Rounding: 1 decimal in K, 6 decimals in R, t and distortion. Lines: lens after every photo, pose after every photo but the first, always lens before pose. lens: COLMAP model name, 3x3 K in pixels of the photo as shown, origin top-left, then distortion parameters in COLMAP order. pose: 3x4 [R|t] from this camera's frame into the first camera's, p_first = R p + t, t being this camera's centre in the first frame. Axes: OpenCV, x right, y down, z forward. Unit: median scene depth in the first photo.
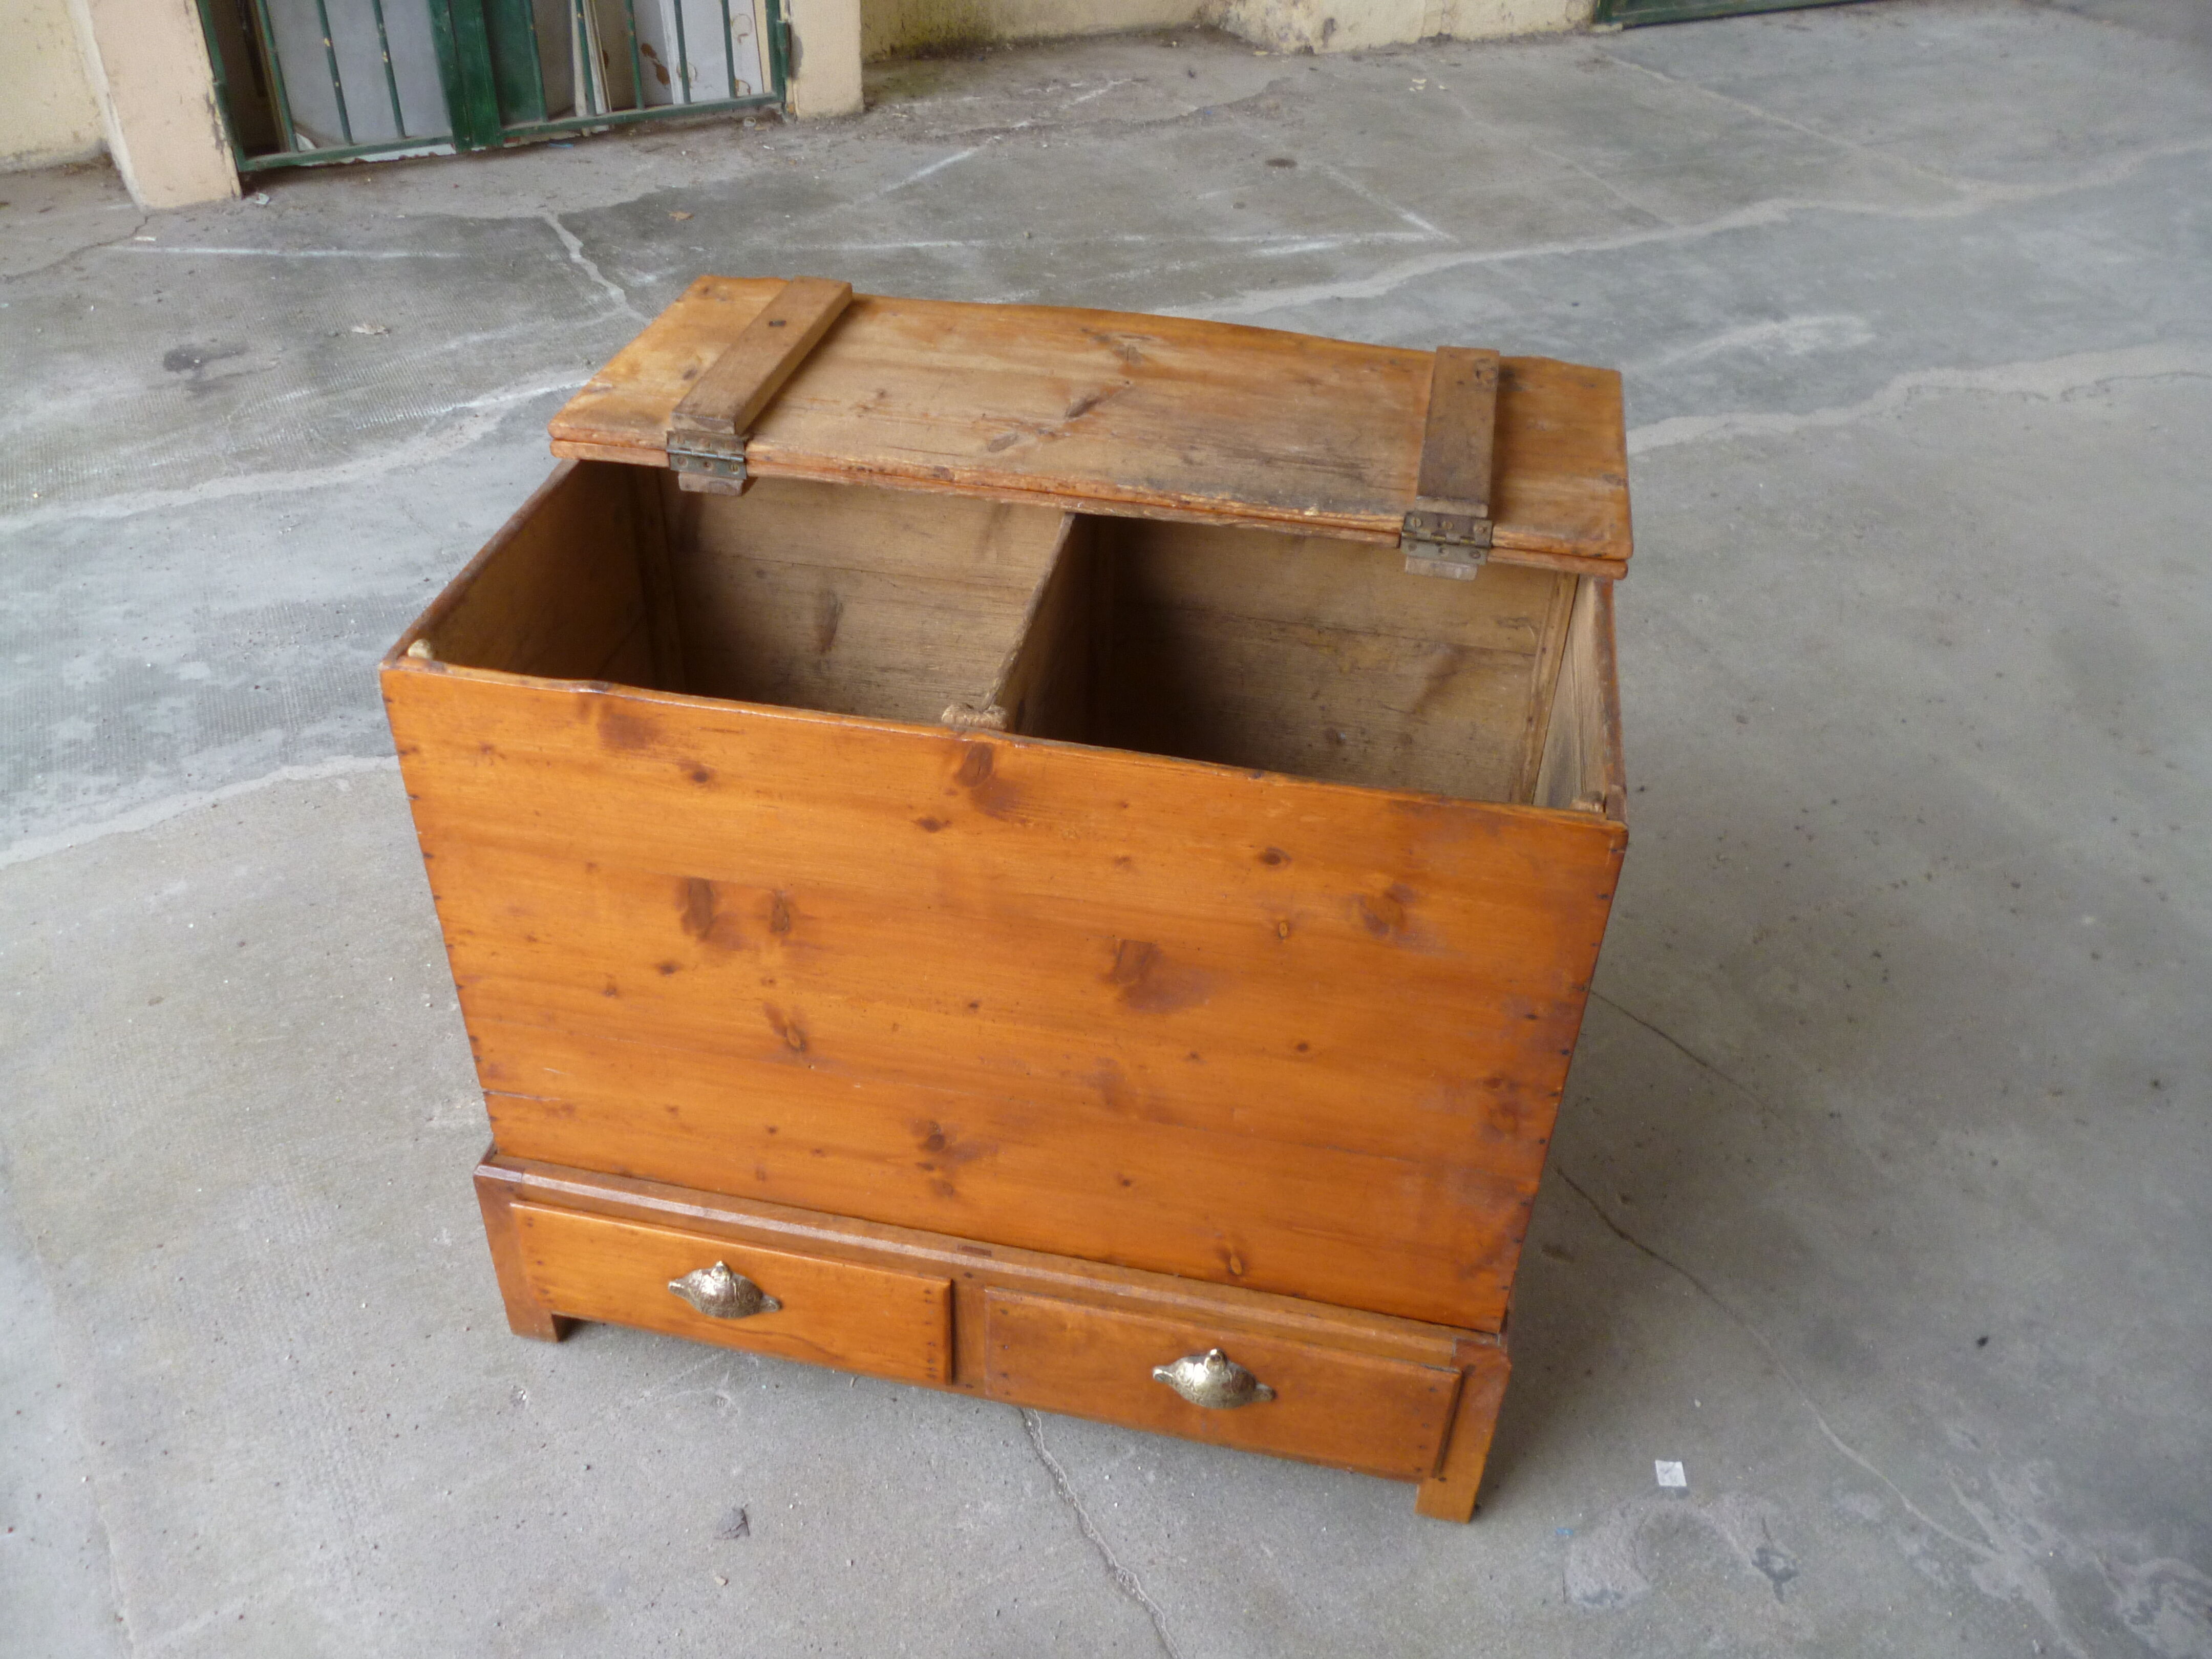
lens RADIAL K [[1831.3, 0, 1104.1], [0, 1831.3, 807.6], [0, 0, 1]] dist [-0.037879, 0.017965]
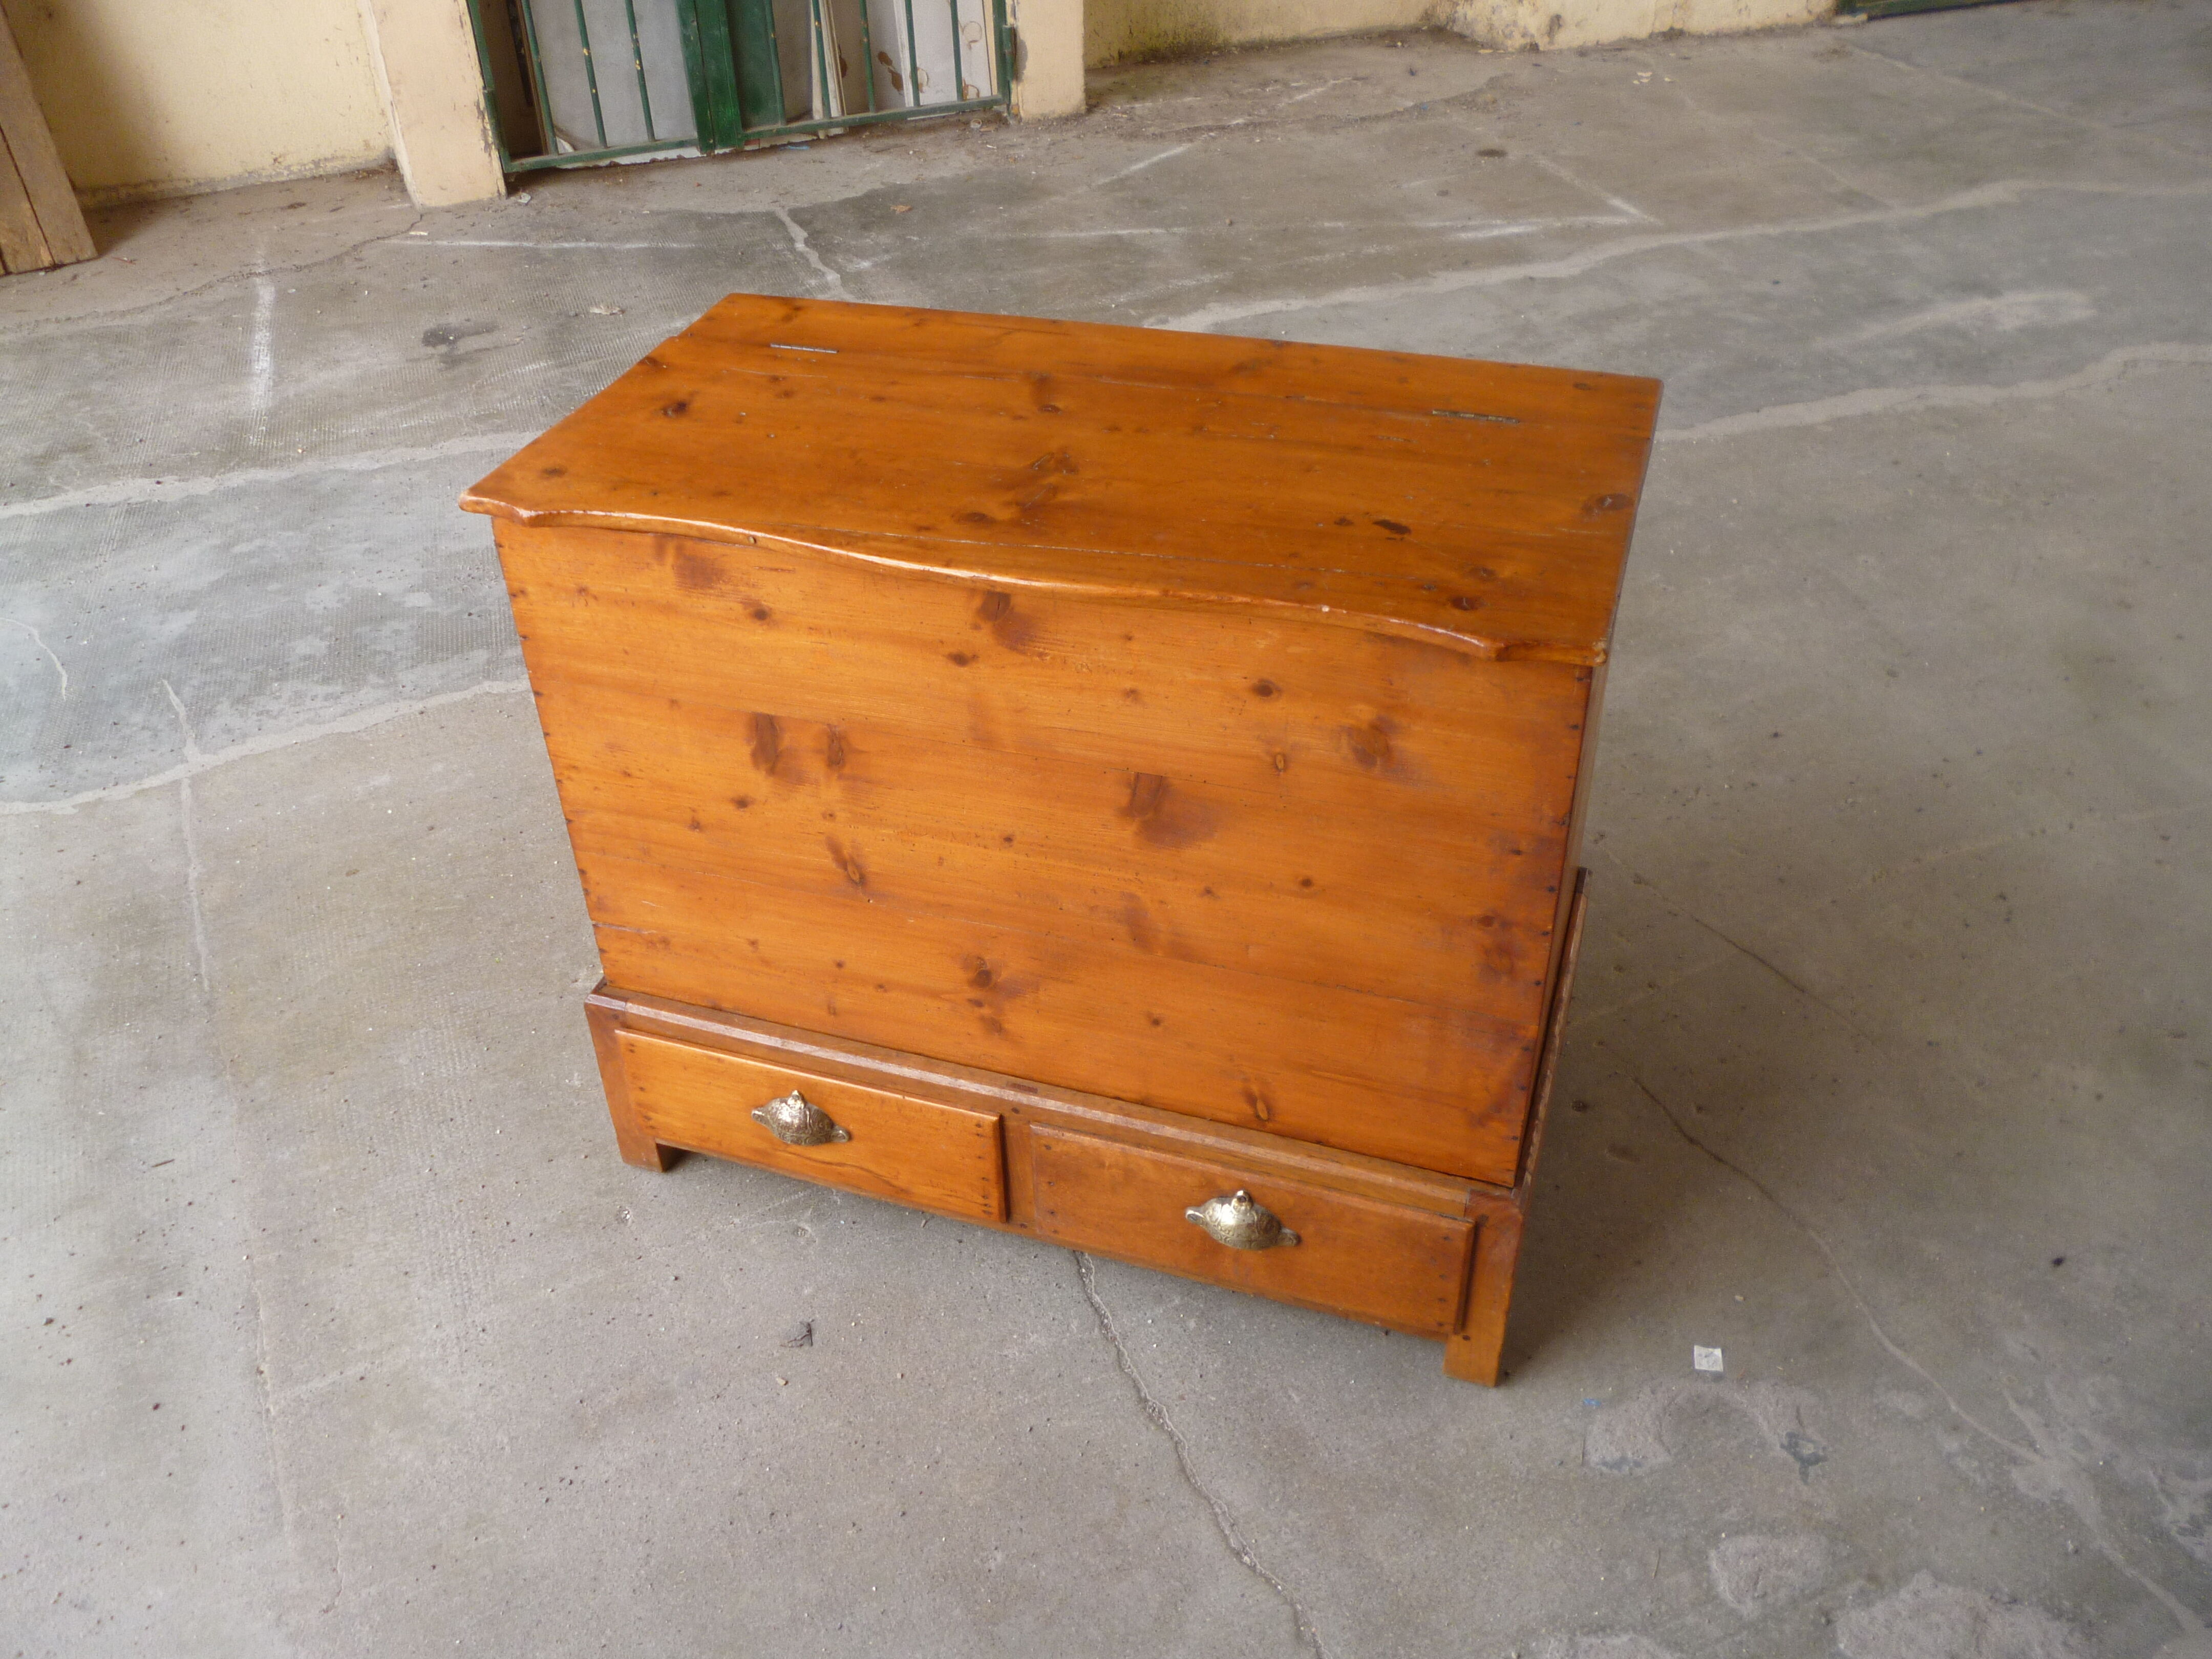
lens RADIAL K [[1831.3, 0, 1113.3], [0, 1831.3, 806.4], [0, 0, 1]] dist [-0.037879, 0.017965]
pose [[0.989997, 0.029135, -0.138051, 0.104242], [-0.031638, 0.999372, -0.015968, 0.078214], [0.137499, 0.020176, 0.990296, -0.046479]]
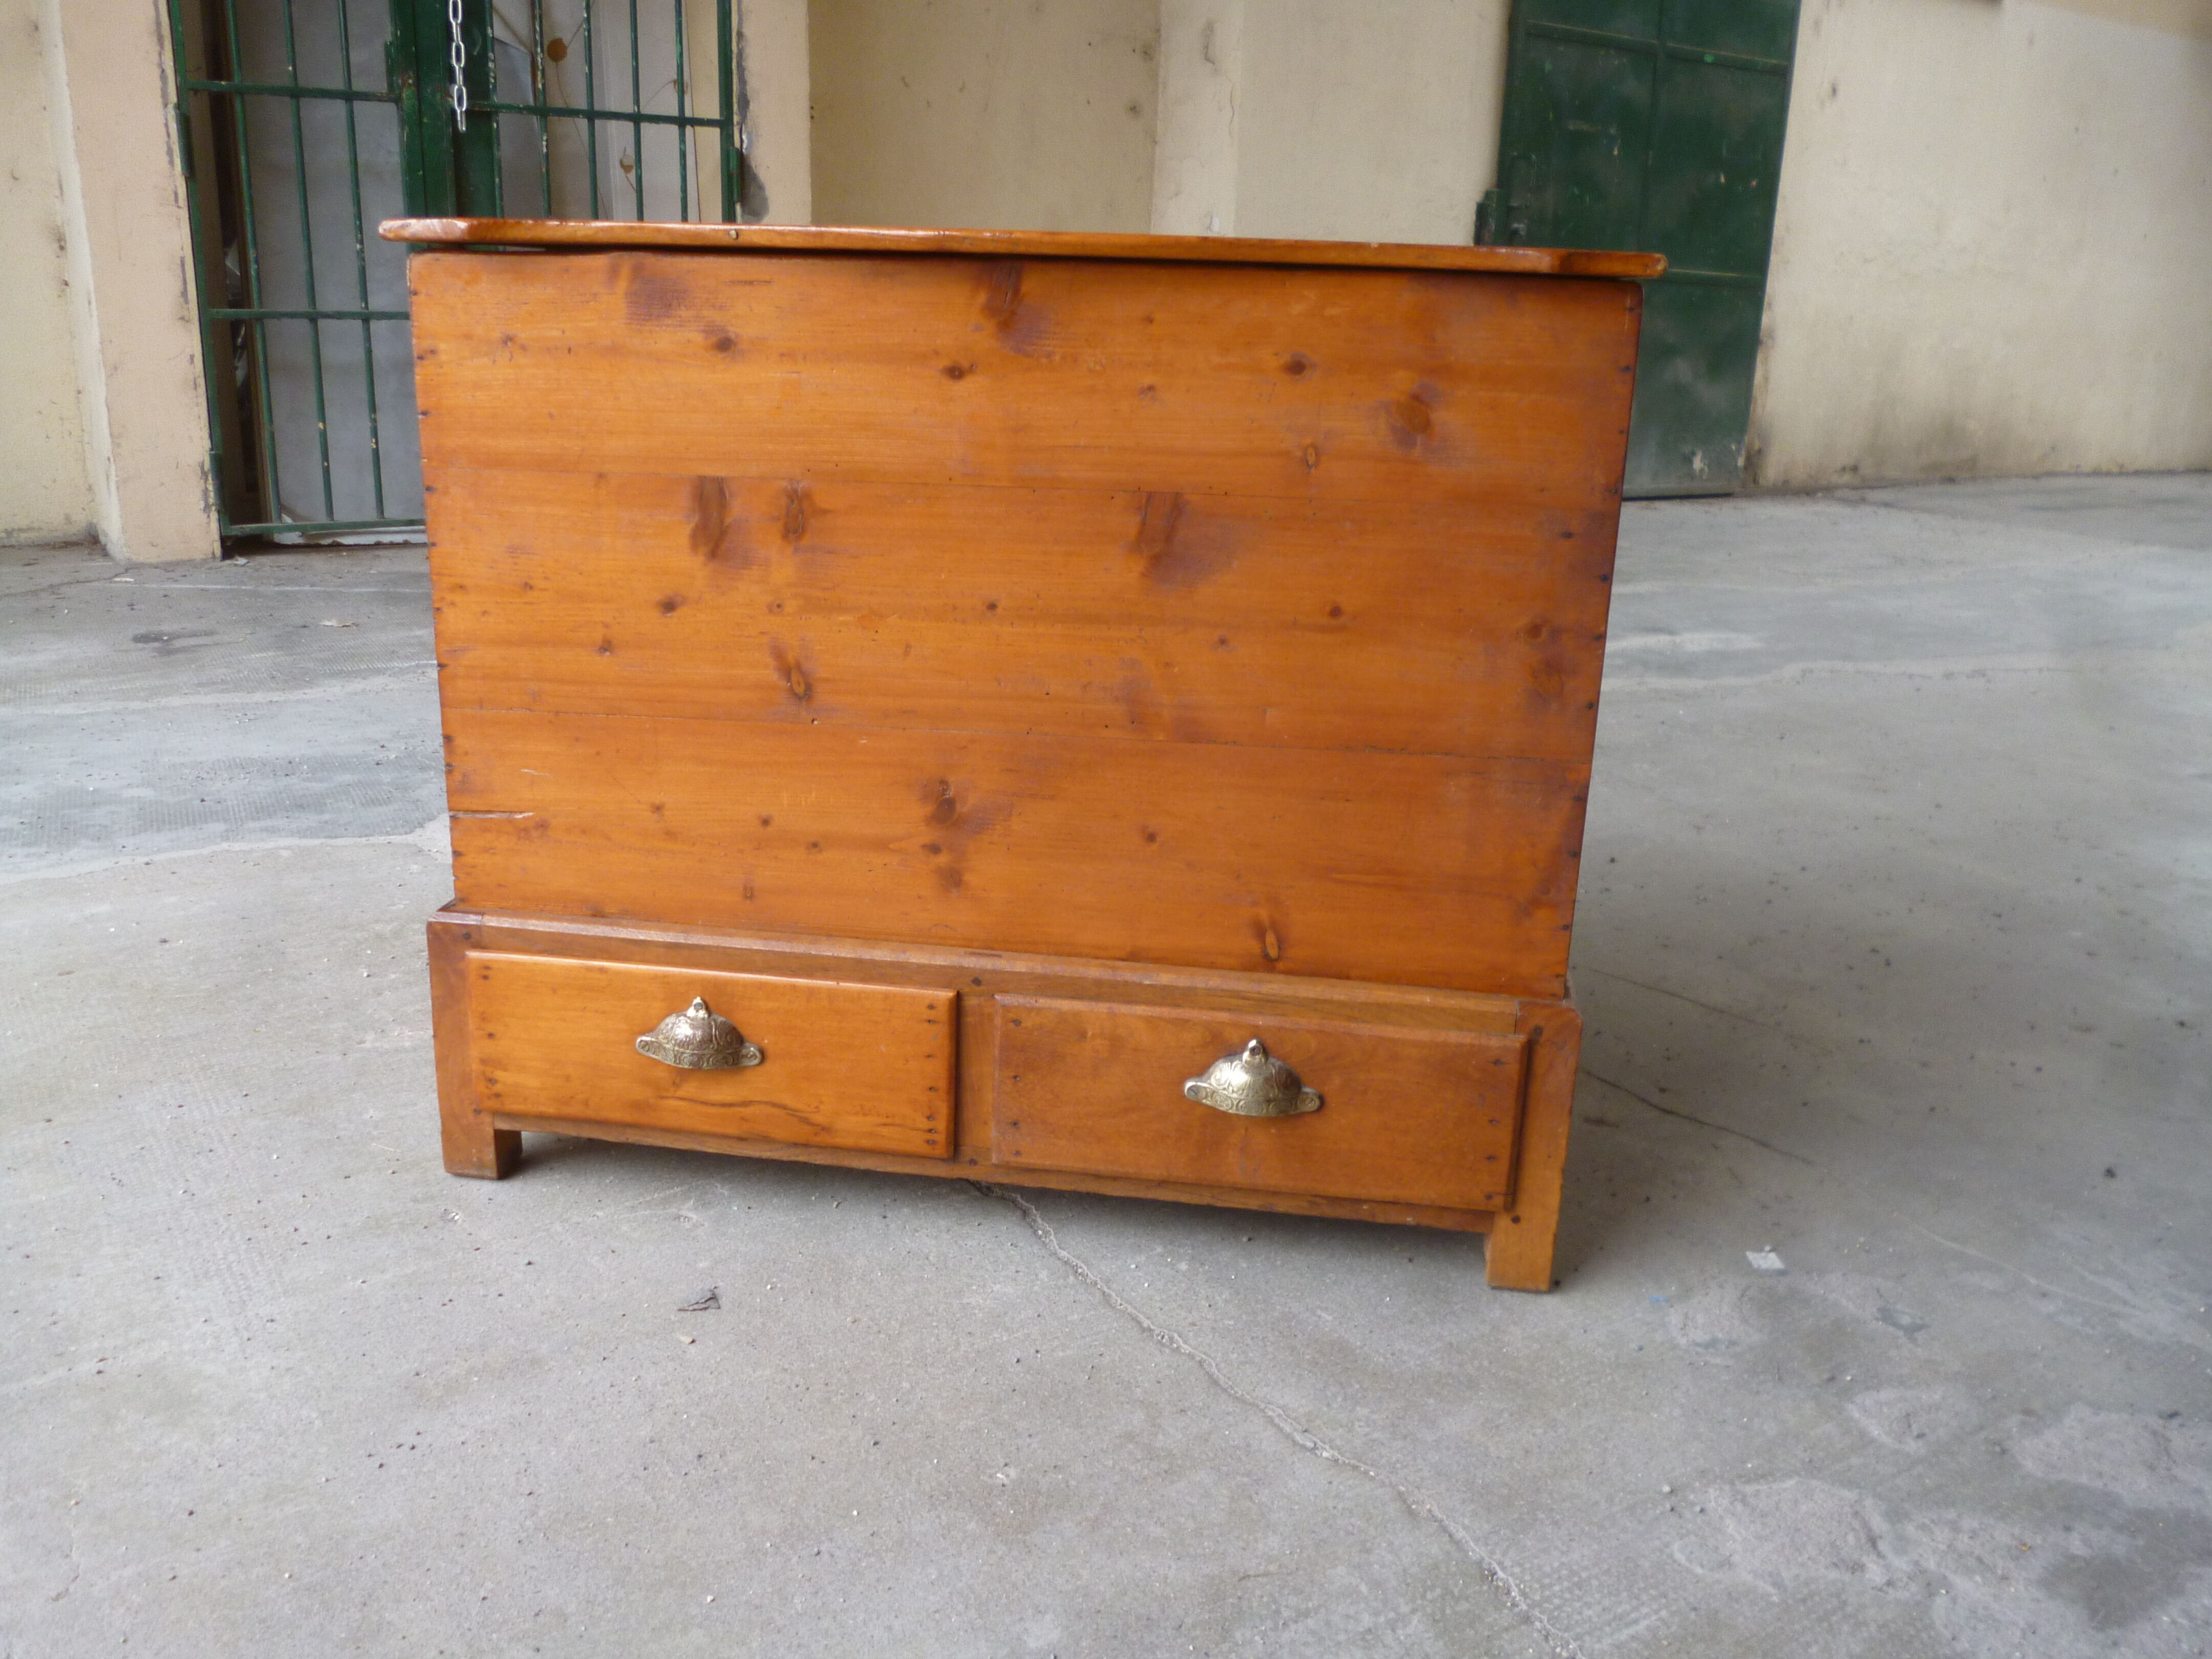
lens RADIAL K [[1831.3, 0, 1109.9], [0, 1831.3, 805.7], [0, 0, 1]] dist [-0.037879, 0.017965]
pose [[0.998272, -0.015499, 0.056681, -0.049392], [0.034041, 0.938785, -0.342818, 0.407715], [-0.047898, 0.344155, 0.937690, 0.094962]]
